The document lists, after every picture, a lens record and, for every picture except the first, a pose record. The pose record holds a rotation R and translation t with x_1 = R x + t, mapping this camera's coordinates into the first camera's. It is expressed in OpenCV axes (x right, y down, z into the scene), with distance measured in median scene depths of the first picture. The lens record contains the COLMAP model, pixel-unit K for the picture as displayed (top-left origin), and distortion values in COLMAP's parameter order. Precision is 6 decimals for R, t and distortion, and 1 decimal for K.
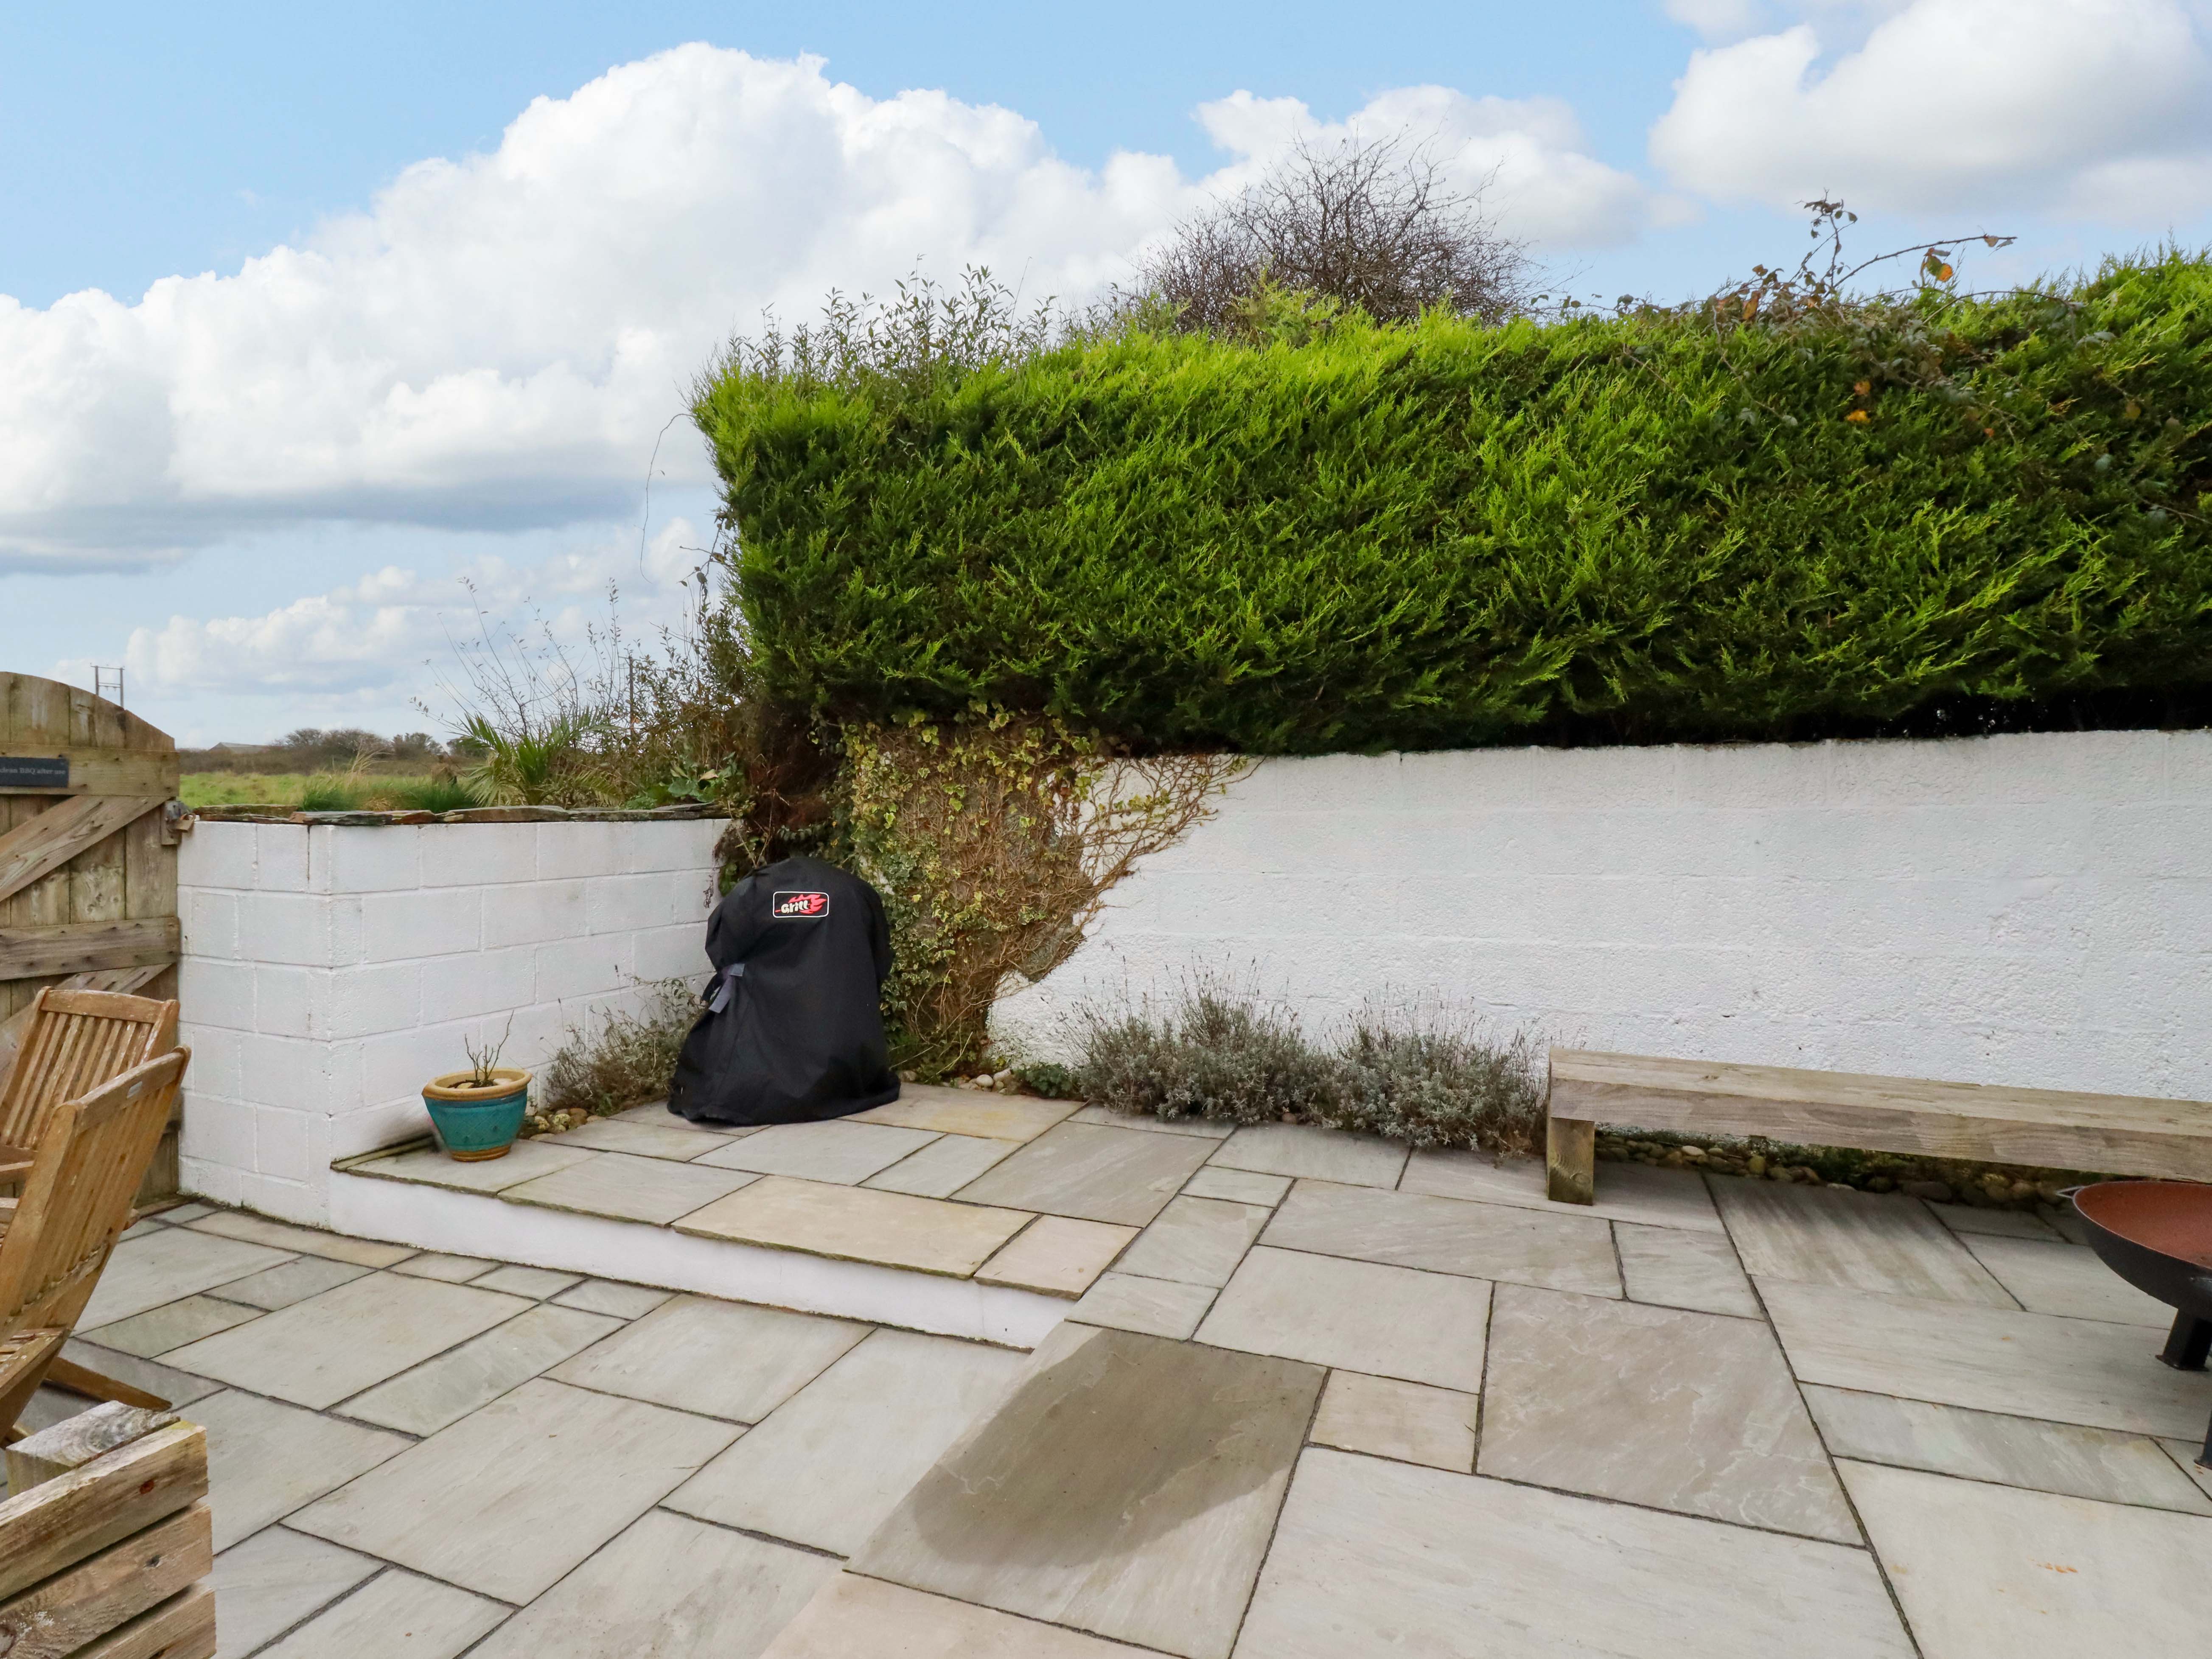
lens RADIAL K [[1145.9, 0, 1102.1], [0, 1145.9, 820.4], [0, 0, 1]] dist [0.003584, -0.013518]
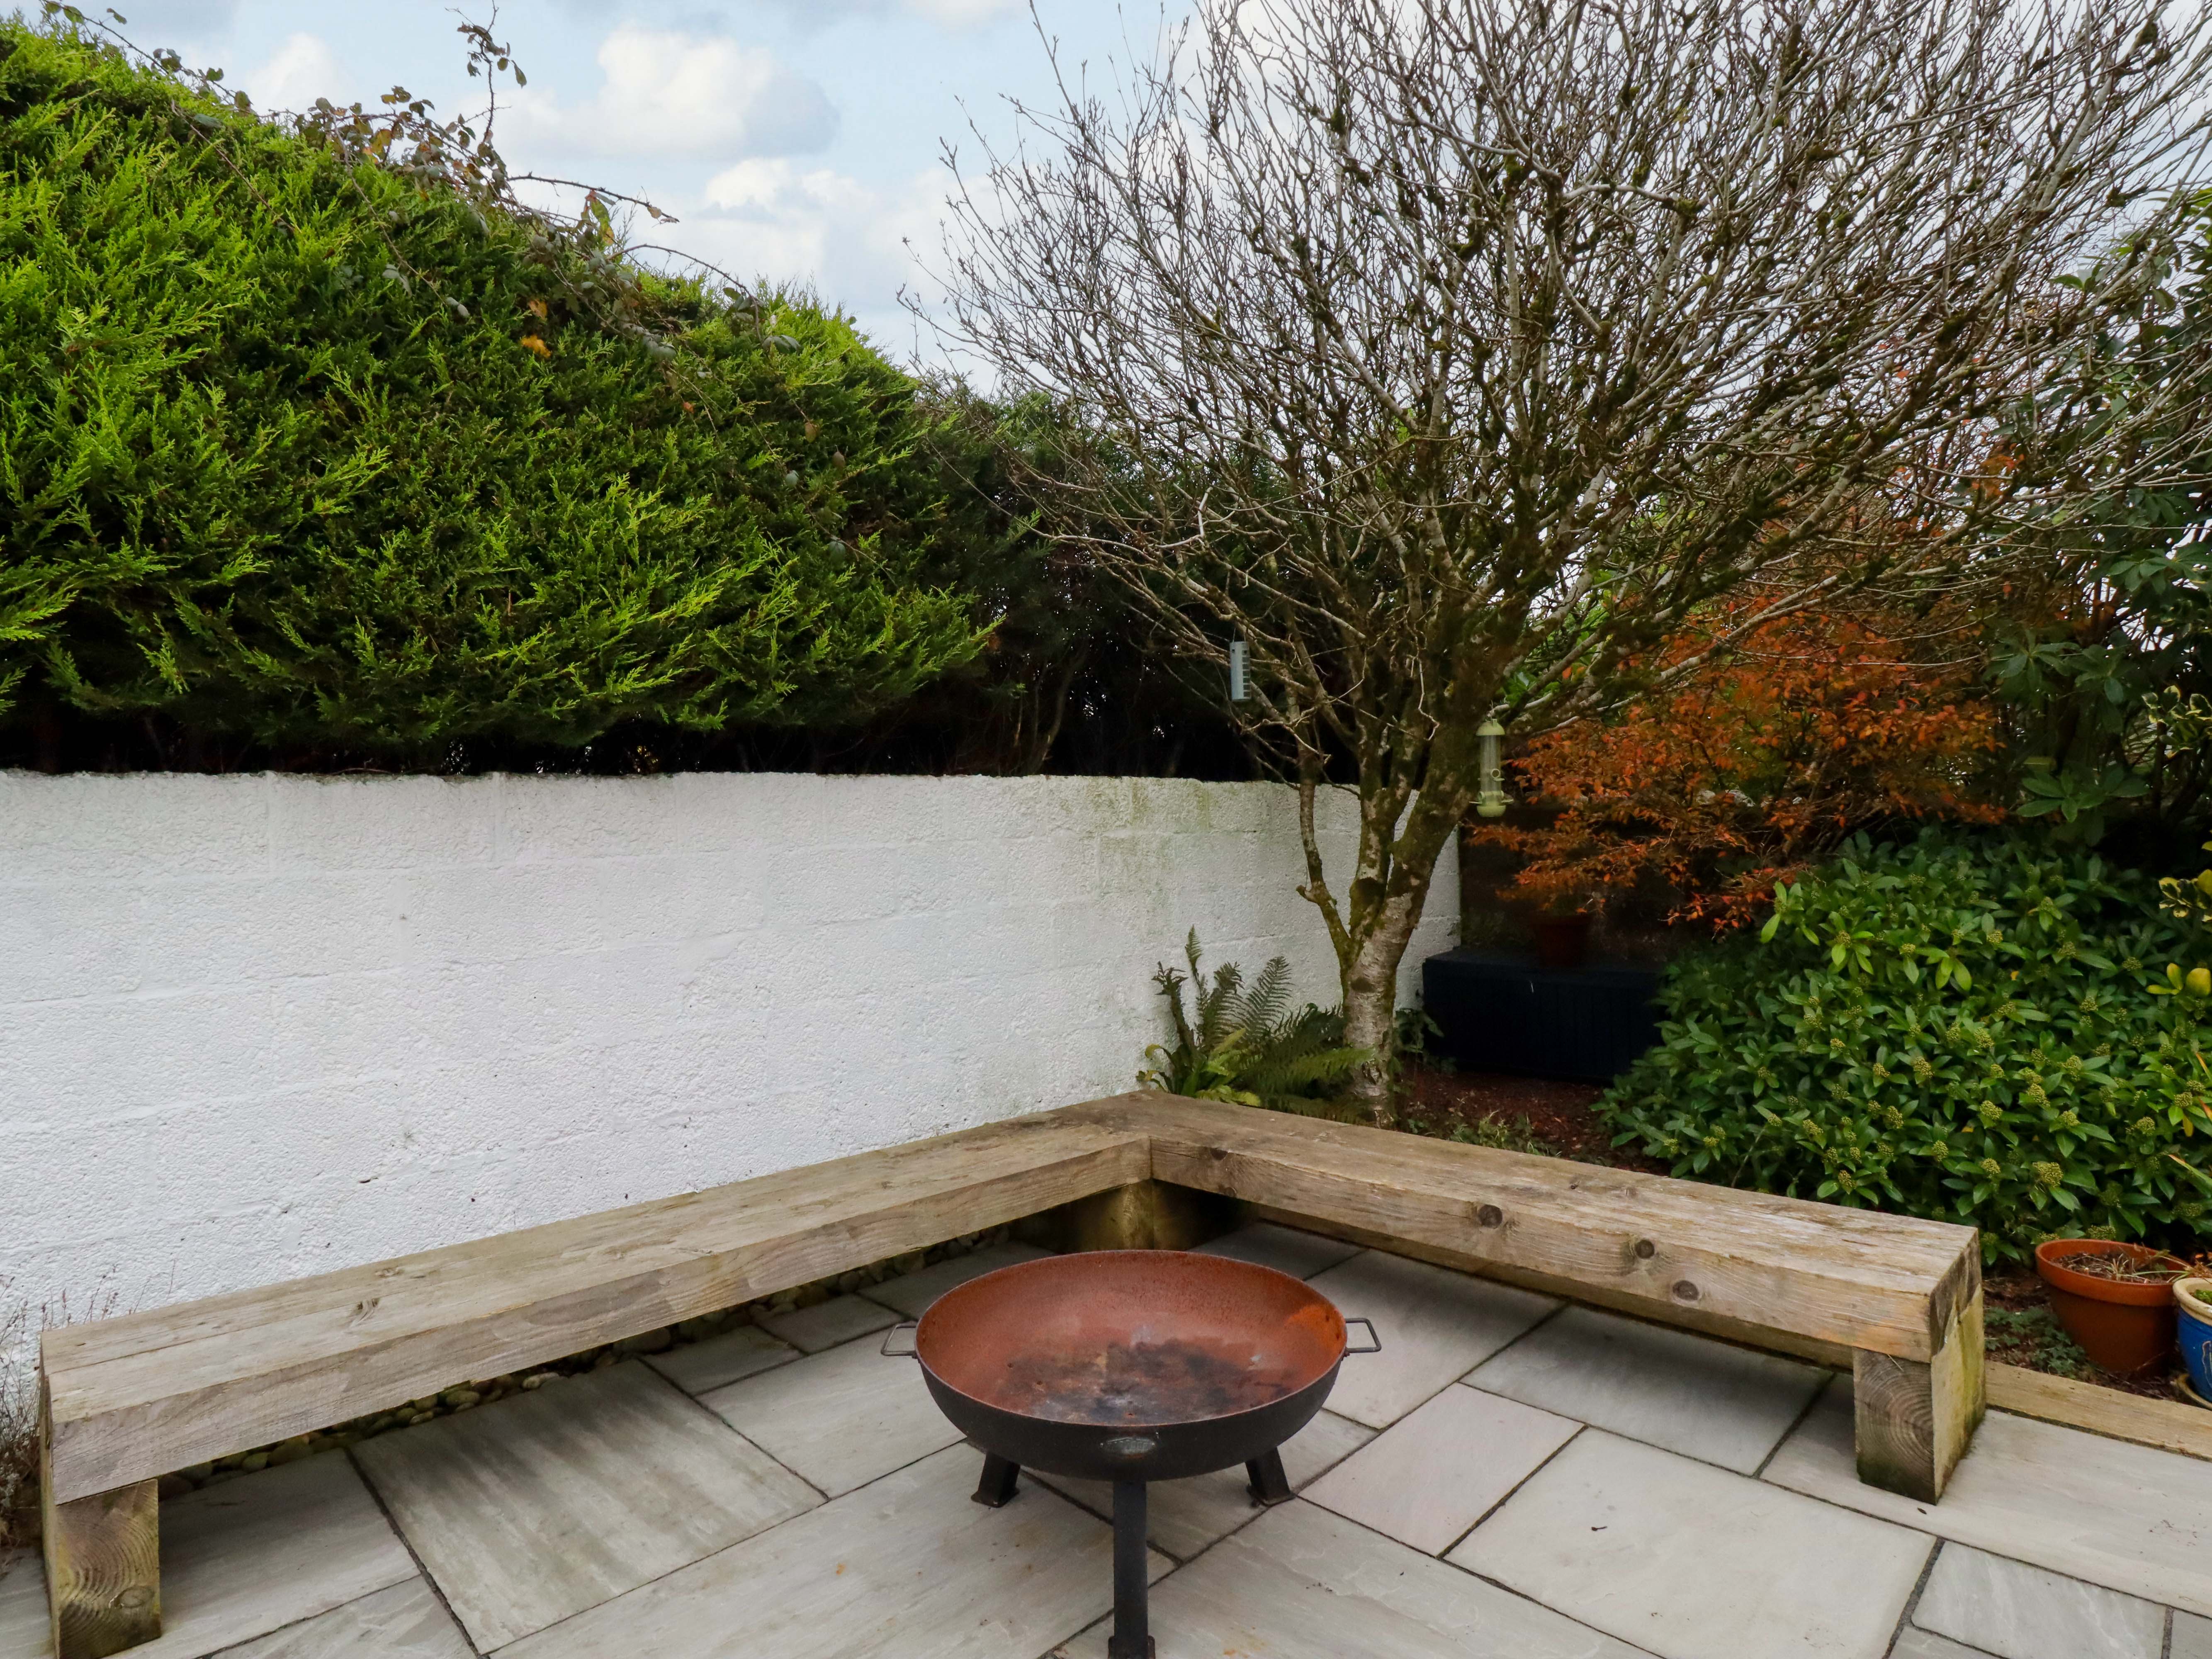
lens RADIAL K [[1146.0, 0, 1118.2], [0, 1146.0, 820.3], [0, 0, 1]] dist [0.003584, -0.013518]
pose [[0.407675, 0.000539, 0.913127, 0.128552], [0.040616, 0.998999, -0.018723, -0.009766], [-0.912223, 0.044720, 0.407245, 0.356113]]
